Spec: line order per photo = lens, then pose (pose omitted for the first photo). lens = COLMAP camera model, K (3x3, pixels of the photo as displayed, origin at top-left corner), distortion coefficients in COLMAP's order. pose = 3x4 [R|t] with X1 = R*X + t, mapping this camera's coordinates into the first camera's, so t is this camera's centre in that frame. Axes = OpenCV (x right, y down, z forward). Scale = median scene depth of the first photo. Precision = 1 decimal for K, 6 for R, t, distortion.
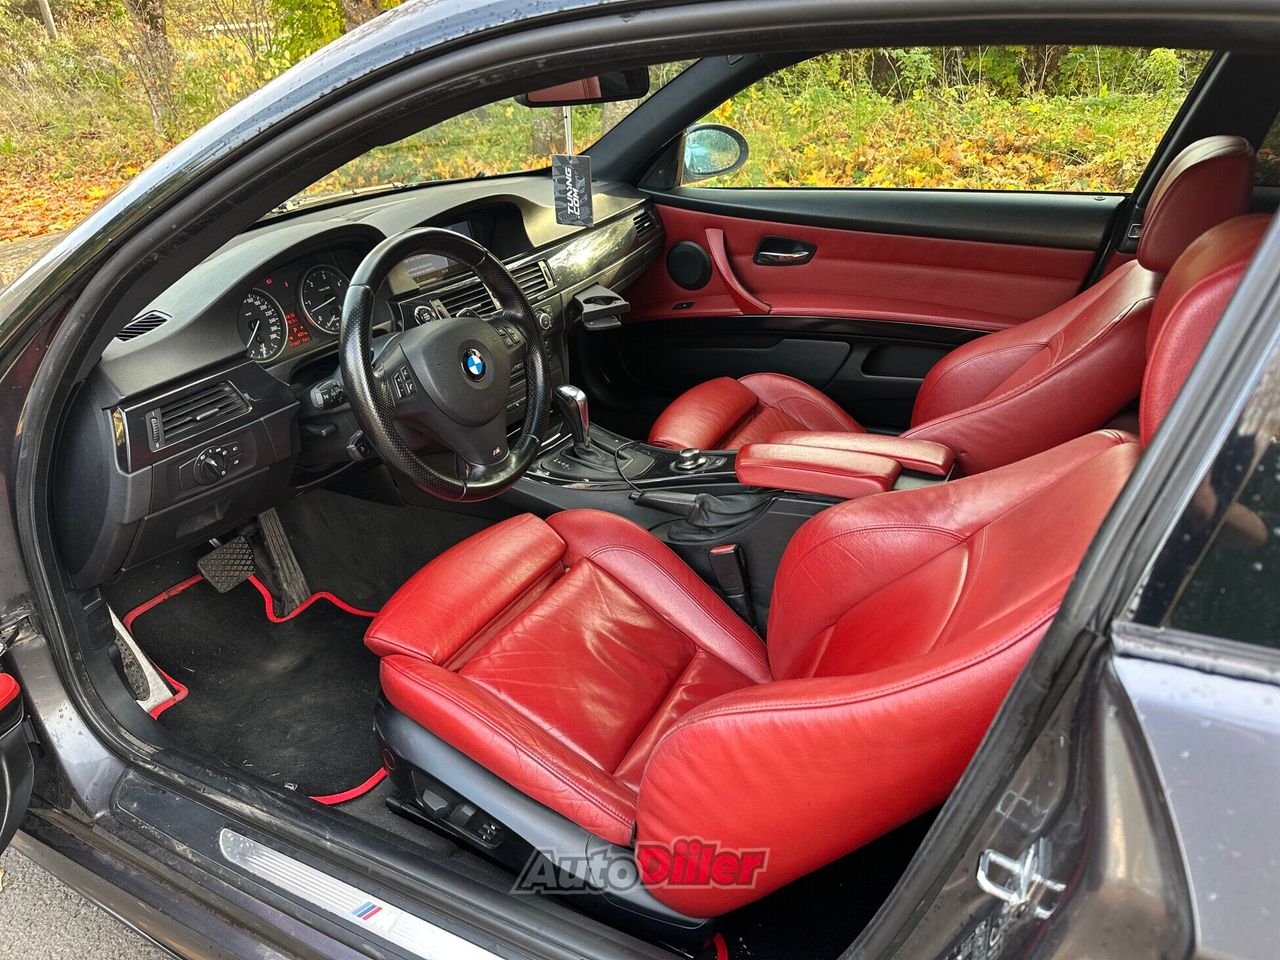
lens RADIAL K [[902.4, 0, 640.0], [0, 902.4, 480.0], [0, 0, 1]] dist [0.001399, -0.003702]
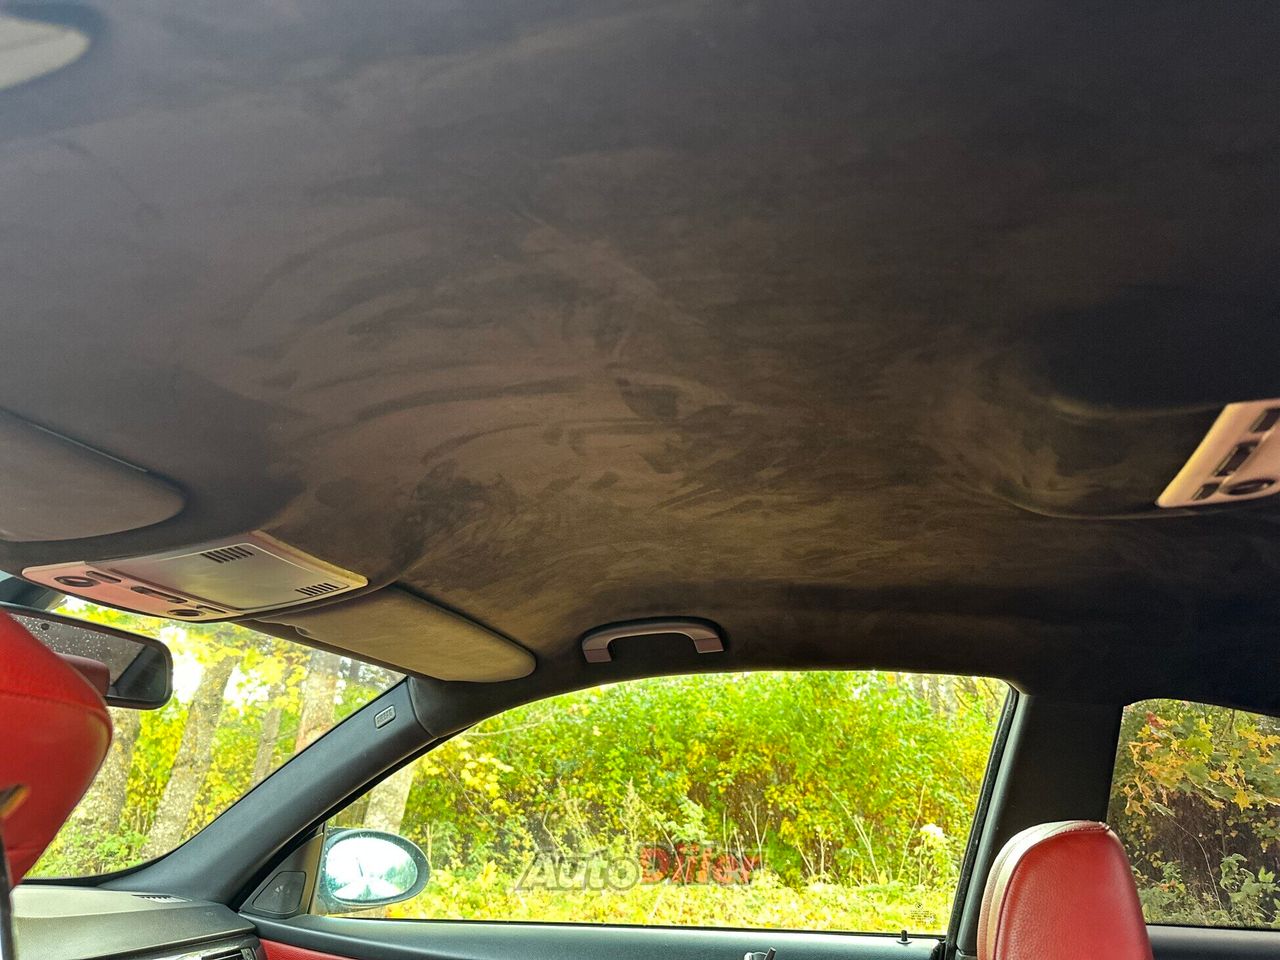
lens RADIAL K [[902.4, 0, 640.0], [0, 902.4, 480.0], [0, 0, 1]] dist [0.001399, -0.003702]
pose [[0.978528, 0.134303, 0.156351, 0.073603], [0.023955, 0.679323, -0.733449, -0.026794], [-0.204717, 0.721446, 0.661519, 0.152444]]
